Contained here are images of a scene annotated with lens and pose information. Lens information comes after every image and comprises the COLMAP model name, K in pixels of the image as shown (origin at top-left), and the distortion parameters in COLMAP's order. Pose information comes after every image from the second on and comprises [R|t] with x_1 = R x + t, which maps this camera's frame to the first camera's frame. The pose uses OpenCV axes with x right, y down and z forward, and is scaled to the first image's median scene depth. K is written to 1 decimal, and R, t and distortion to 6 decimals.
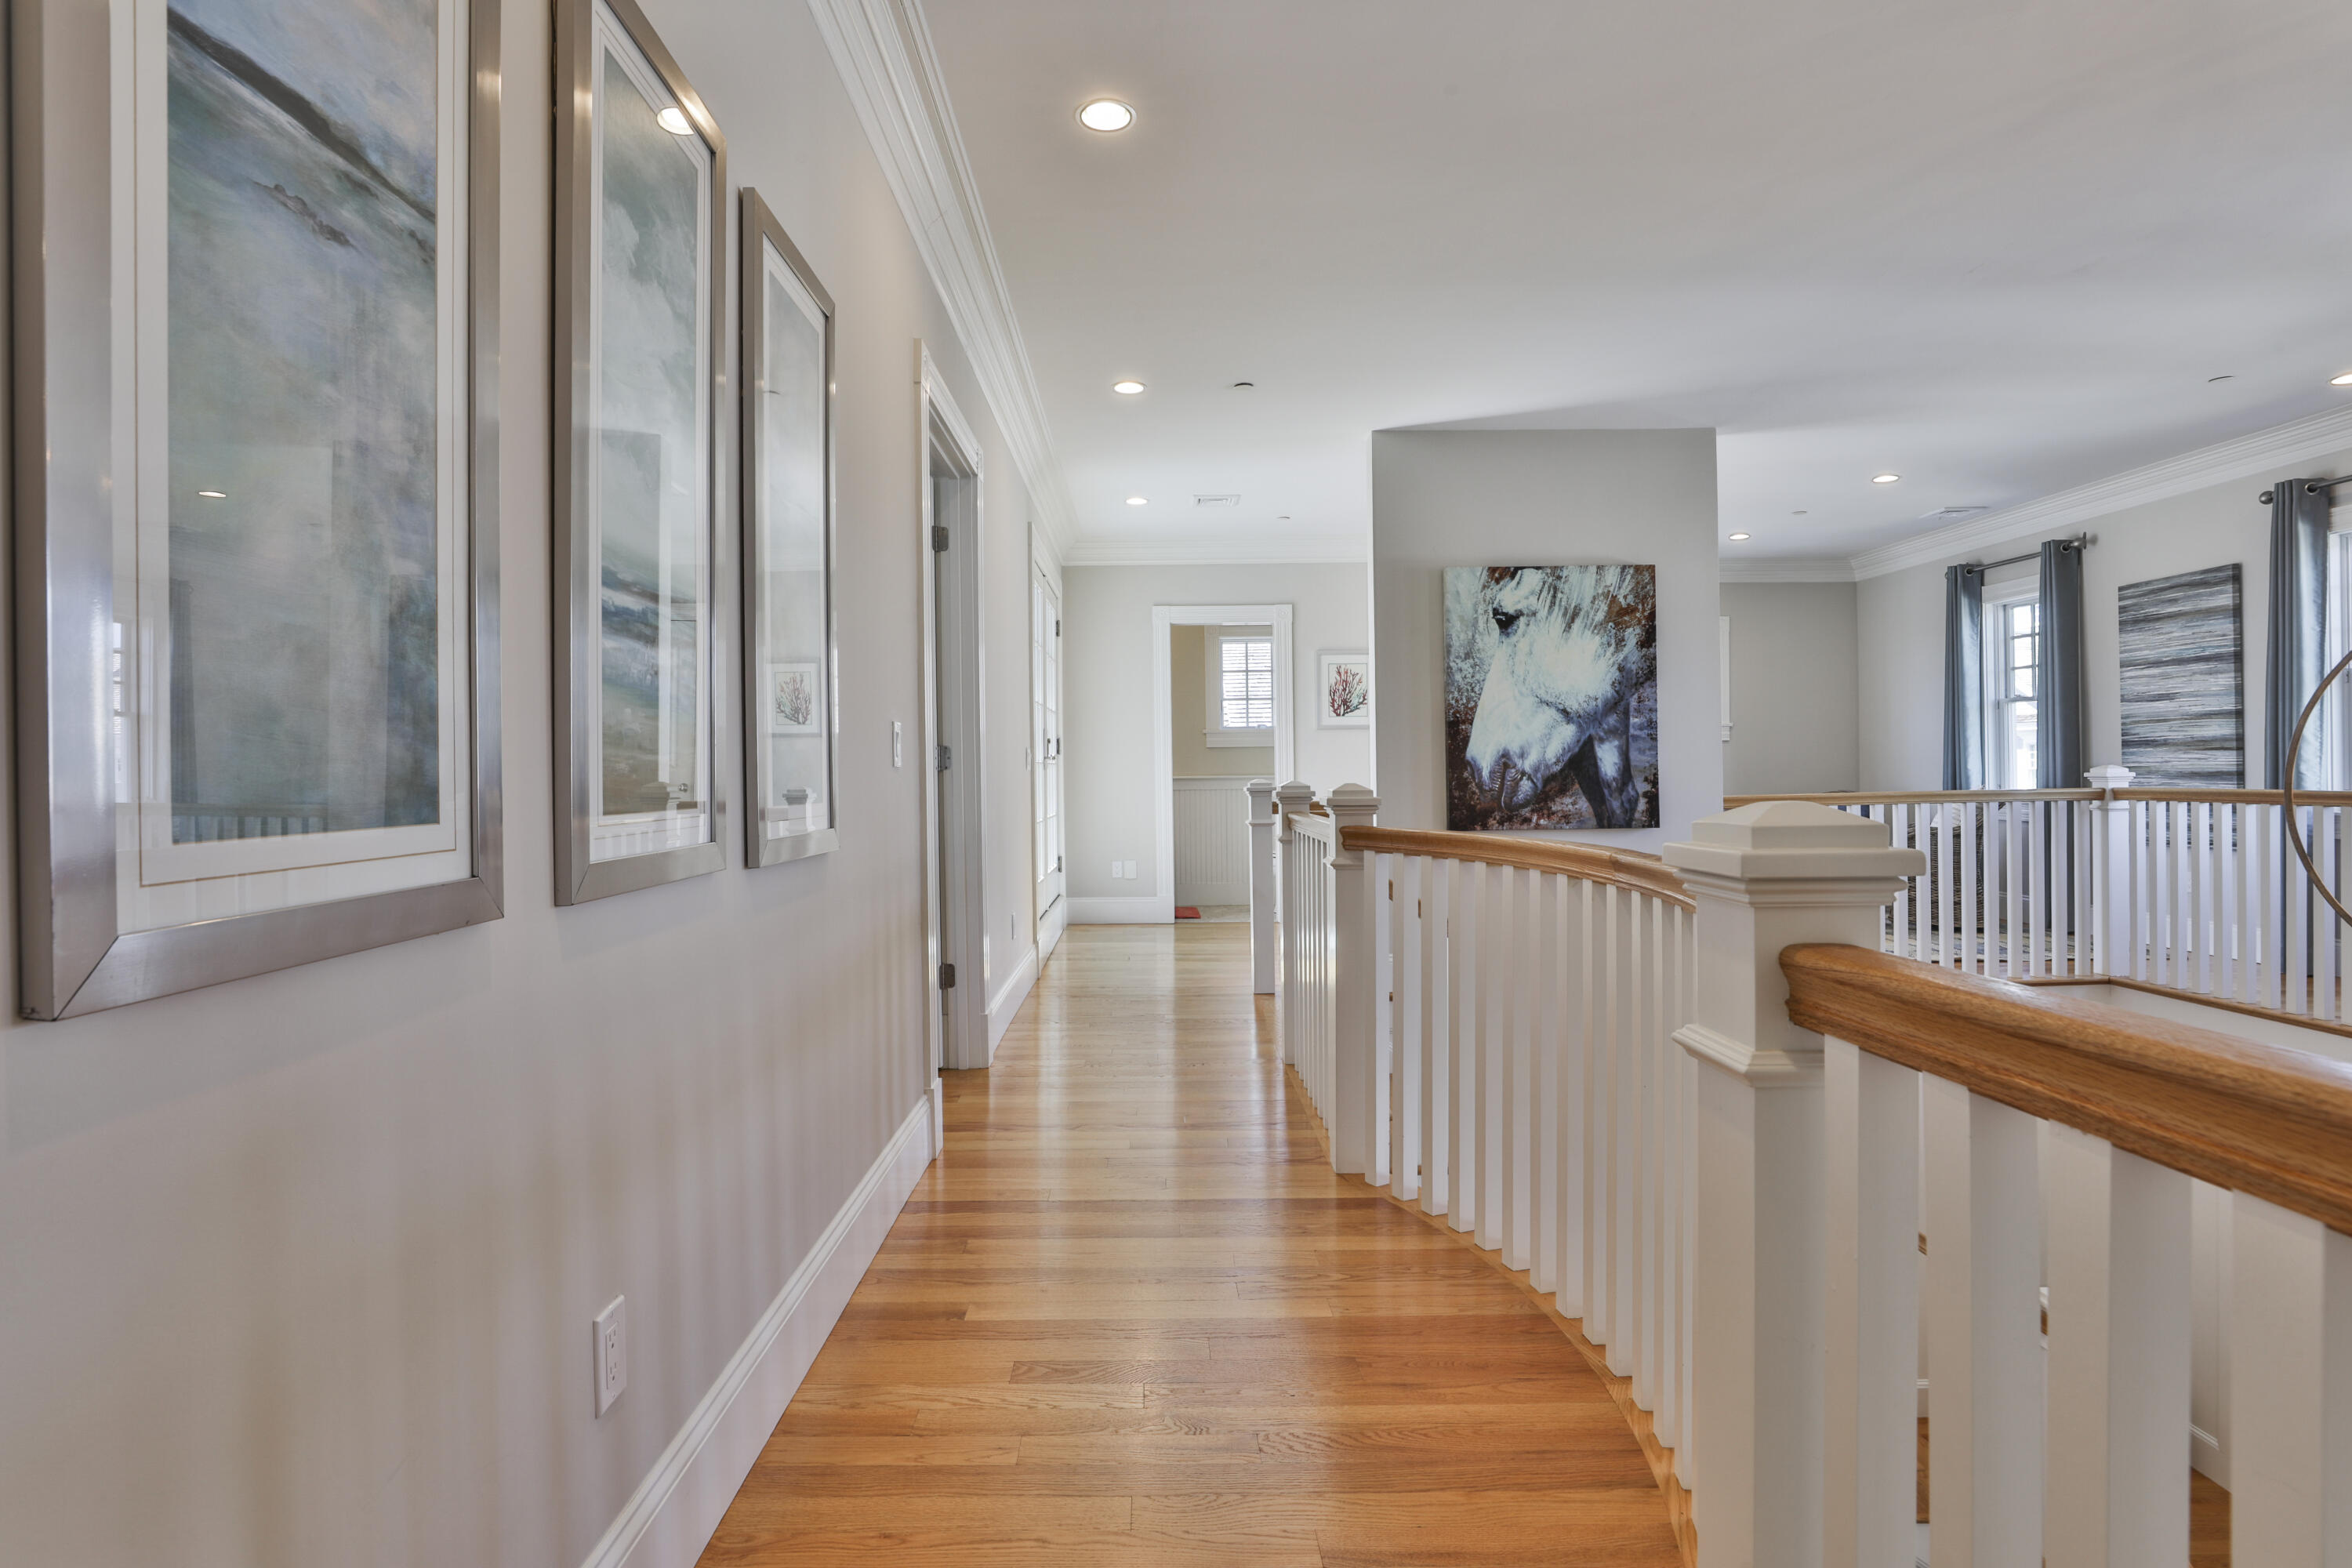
lens RADIAL K [[1218.7, 0, 1160.9], [0, 1218.7, 771.5], [0, 0, 1]] dist [-0.017042, 0.005194]
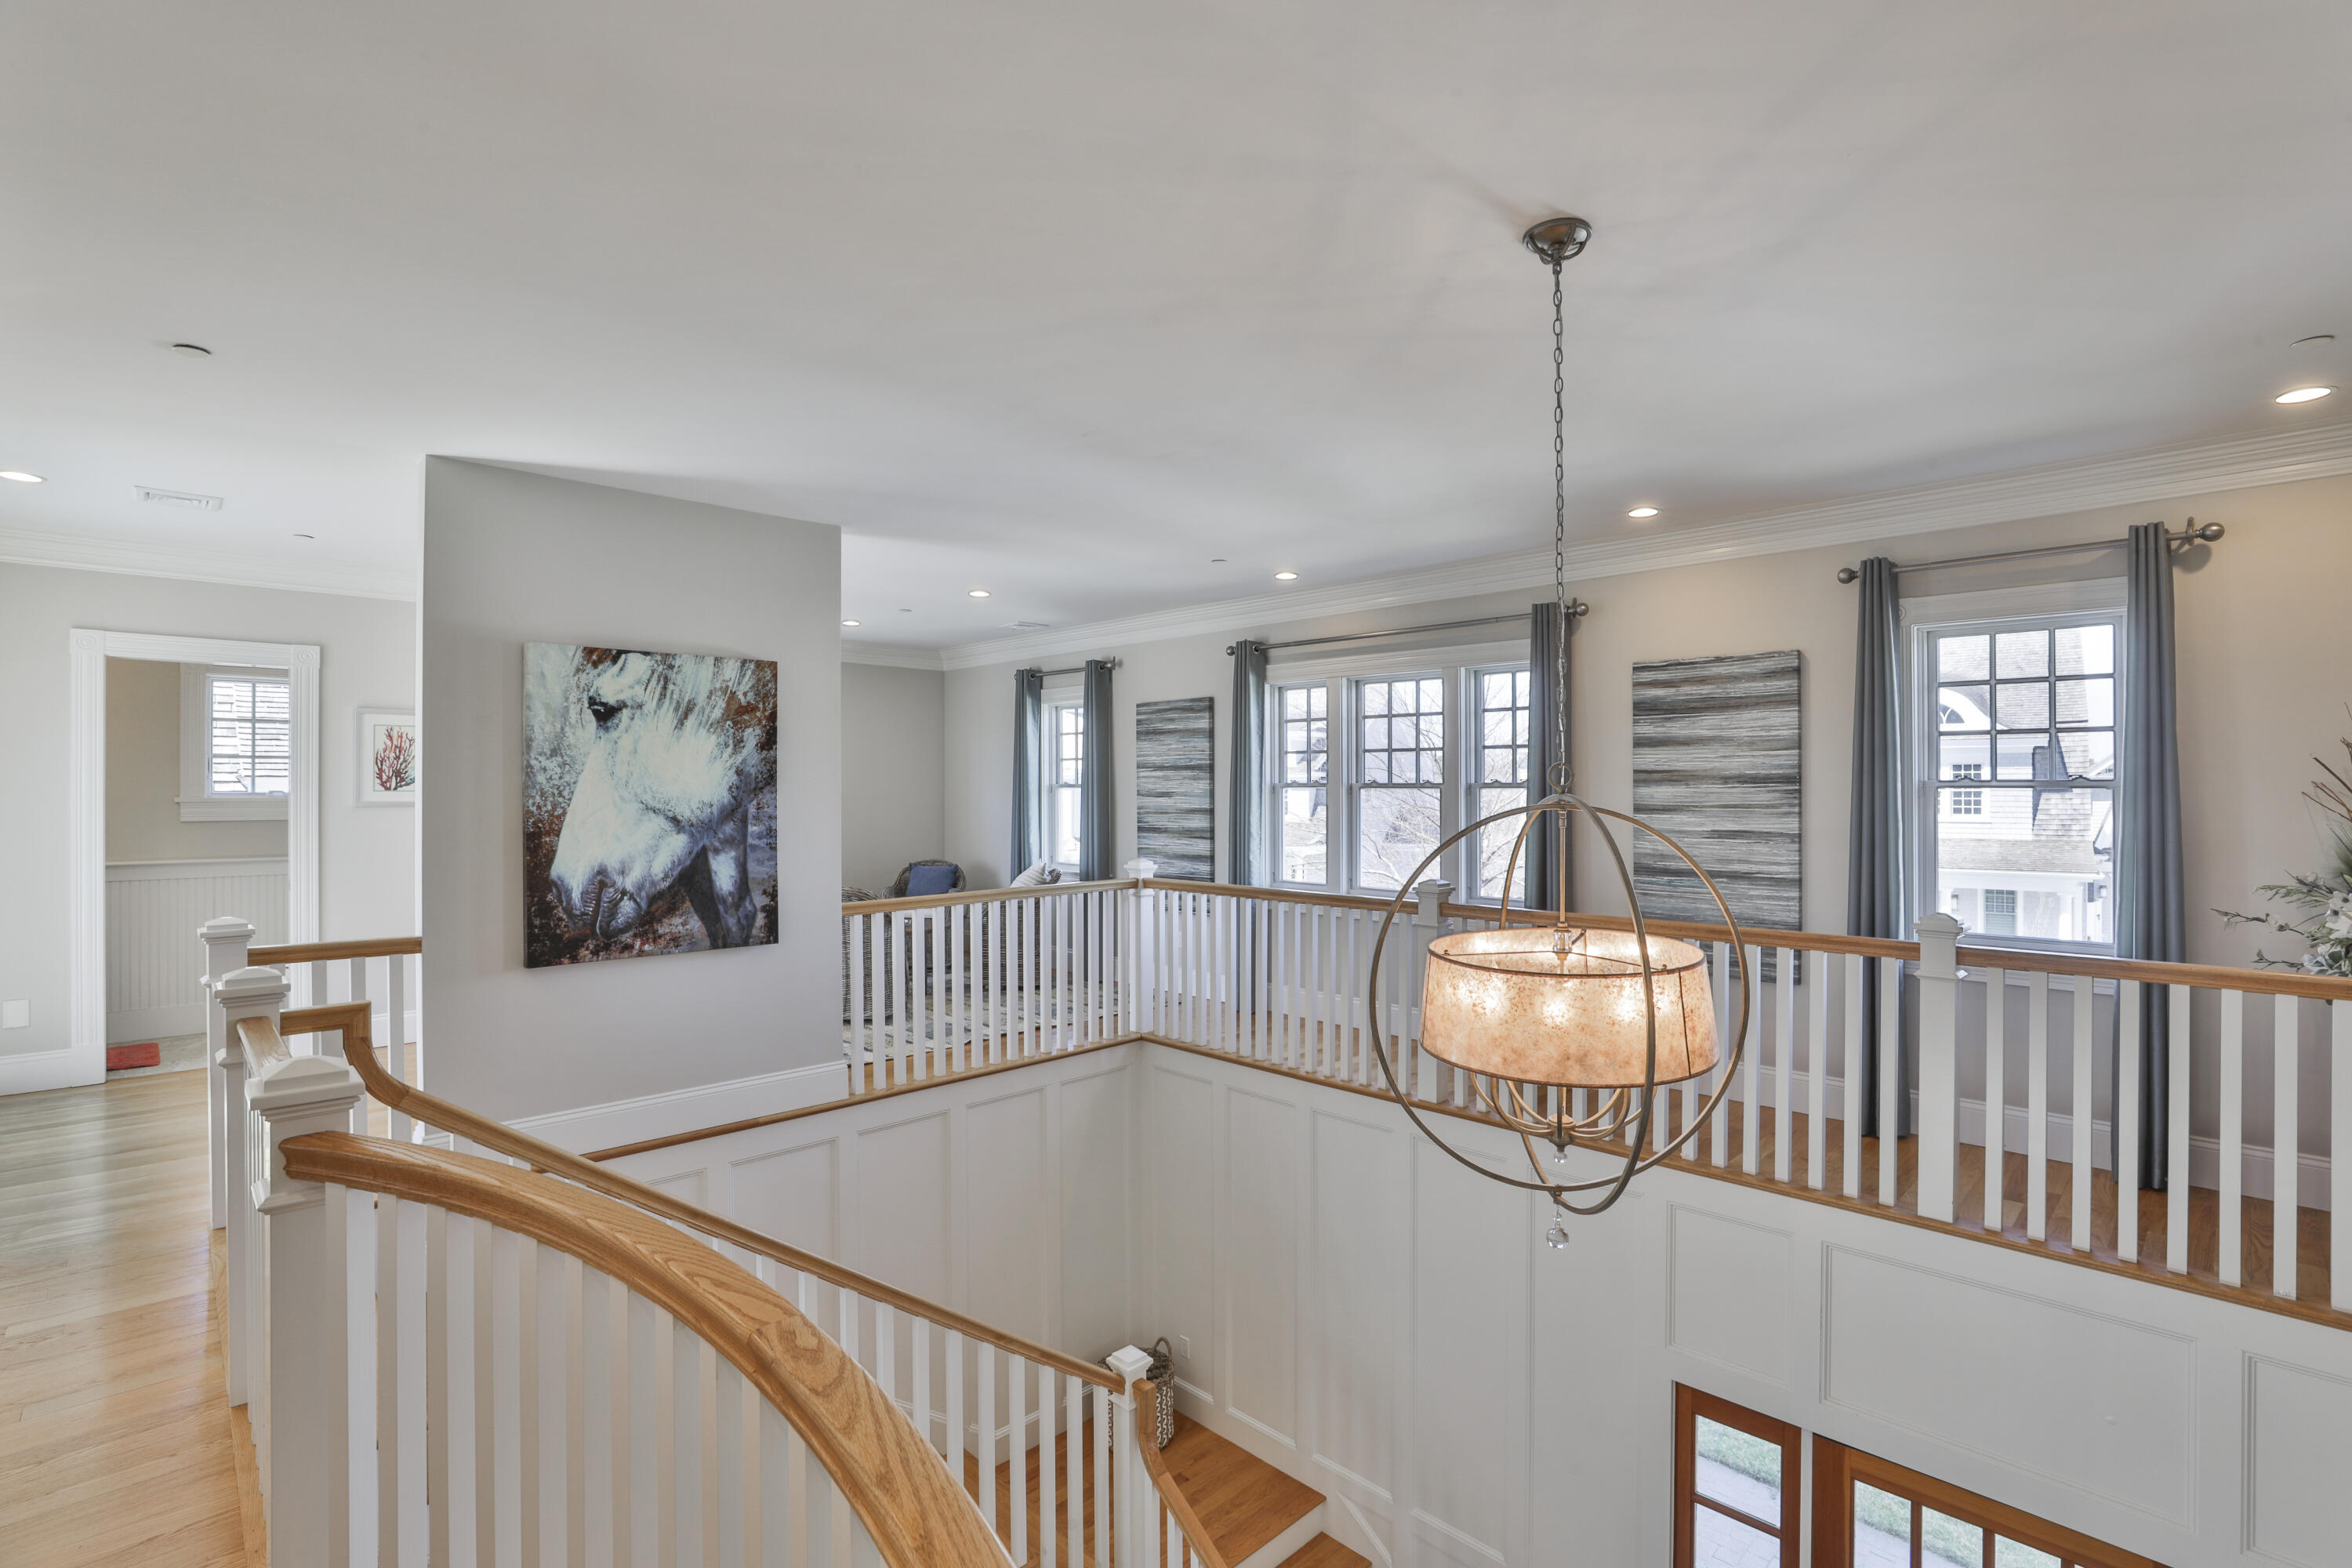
lens RADIAL K [[1106.0, 0, 1187.8], [0, 1106.0, 786.2], [0, 0, 1]] dist [-0.019331, 0.004470]
pose [[0.726011, 0.018301, 0.687440, 0.053632], [-0.010138, 0.999822, -0.015910, -0.066195], [-0.687608, 0.004582, 0.726067, 0.167961]]
